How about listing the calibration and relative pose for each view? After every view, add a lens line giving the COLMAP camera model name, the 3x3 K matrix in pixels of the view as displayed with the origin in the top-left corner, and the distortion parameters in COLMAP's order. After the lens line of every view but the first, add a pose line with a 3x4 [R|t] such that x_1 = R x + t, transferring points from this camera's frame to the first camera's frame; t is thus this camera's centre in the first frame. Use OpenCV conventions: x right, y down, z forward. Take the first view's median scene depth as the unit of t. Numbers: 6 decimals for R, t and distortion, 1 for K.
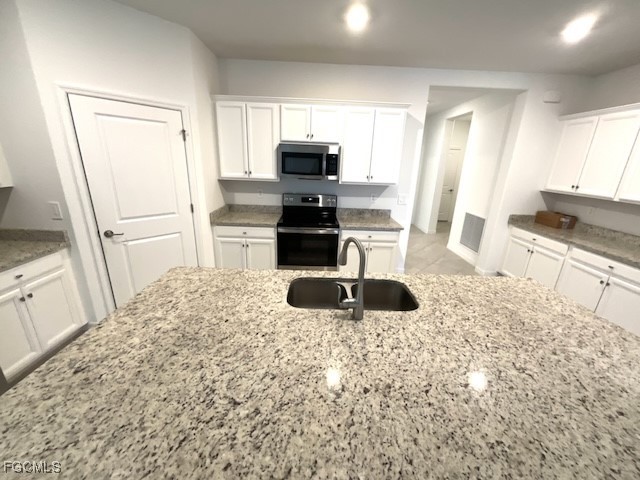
lens RADIAL K [[256.9, 0, 320.1], [0, 256.9, 240.6], [0, 0, 1]] dist [0.001194, -0.001441]
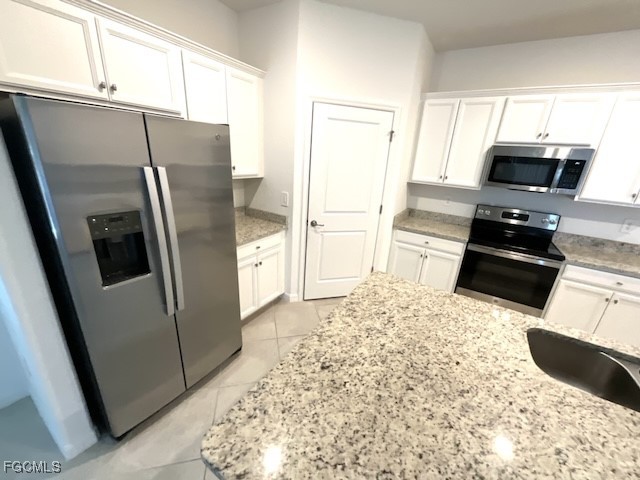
lens RADIAL K [[256.9, 0, 320.4], [0, 256.9, 240.0], [0, 0, 1]] dist [0.001194, -0.001441]
pose [[0.844709, 0.188449, -0.500953, -0.204986], [-0.190712, 0.980507, 0.047269, -0.013864], [0.500096, 0.055610, 0.864183, 0.029990]]
